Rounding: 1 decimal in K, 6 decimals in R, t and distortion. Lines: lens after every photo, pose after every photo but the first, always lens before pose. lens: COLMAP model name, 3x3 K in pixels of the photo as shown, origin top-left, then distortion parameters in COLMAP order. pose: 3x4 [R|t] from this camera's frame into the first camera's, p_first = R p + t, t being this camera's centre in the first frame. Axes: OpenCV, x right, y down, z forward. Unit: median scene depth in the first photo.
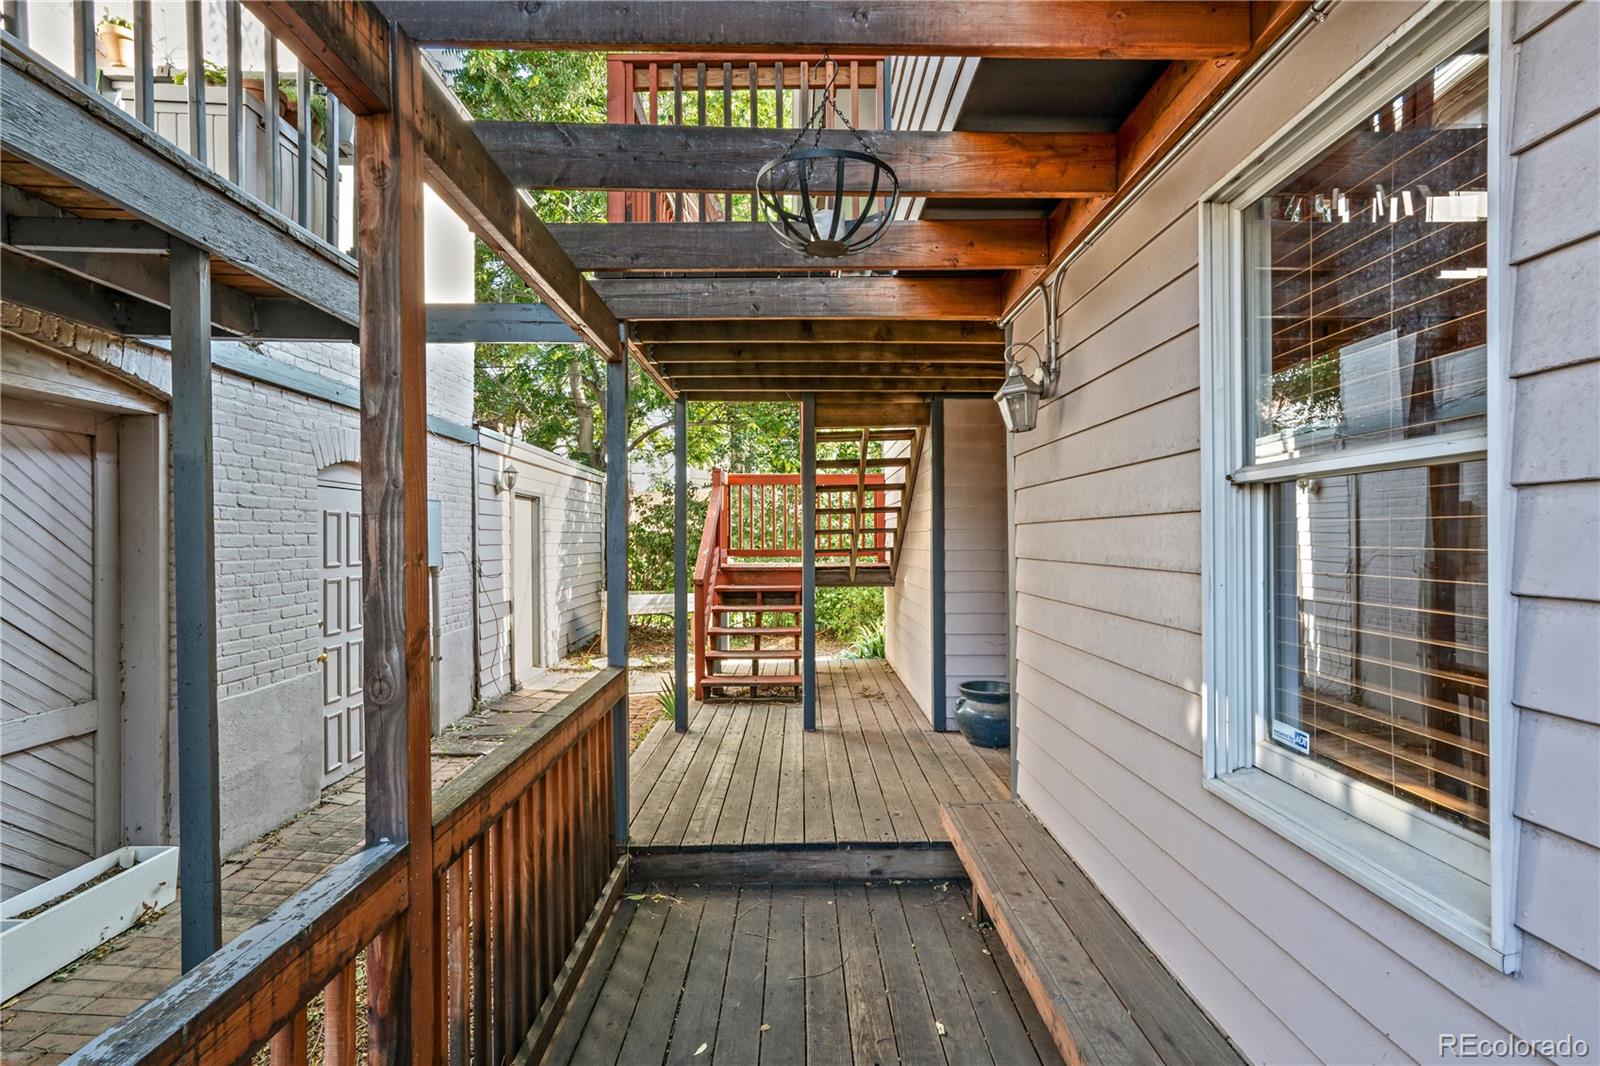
lens RADIAL K [[744.6, 0, 801.3], [0, 744.6, 536.6], [0, 0, 1]] dist [-0.018705, 0.008333]
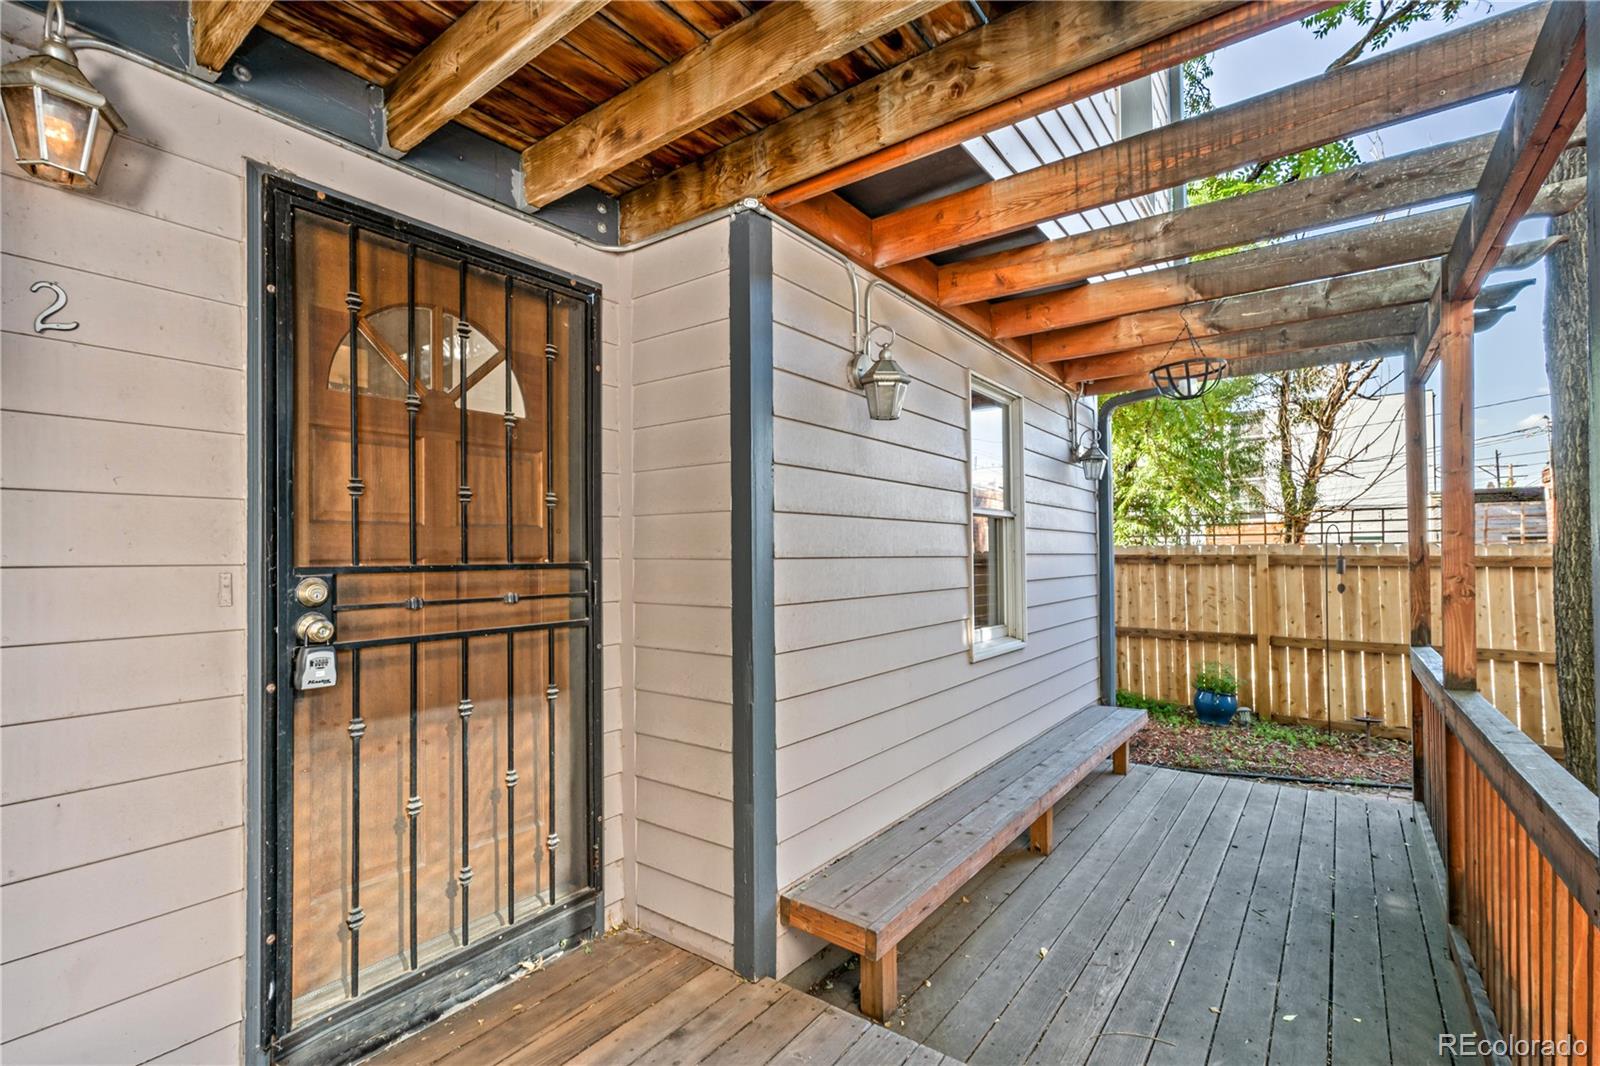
lens RADIAL K [[744.6, 0, 768.3], [0, 744.6, 551.4], [0, 0, 1]] dist [-0.018705, 0.008333]
pose [[-0.786655, 0.013057, 0.617254, -0.188304], [0.006979, 0.999901, -0.012257, 0.041293], [-0.617353, -0.005334, -0.786668, 2.066942]]
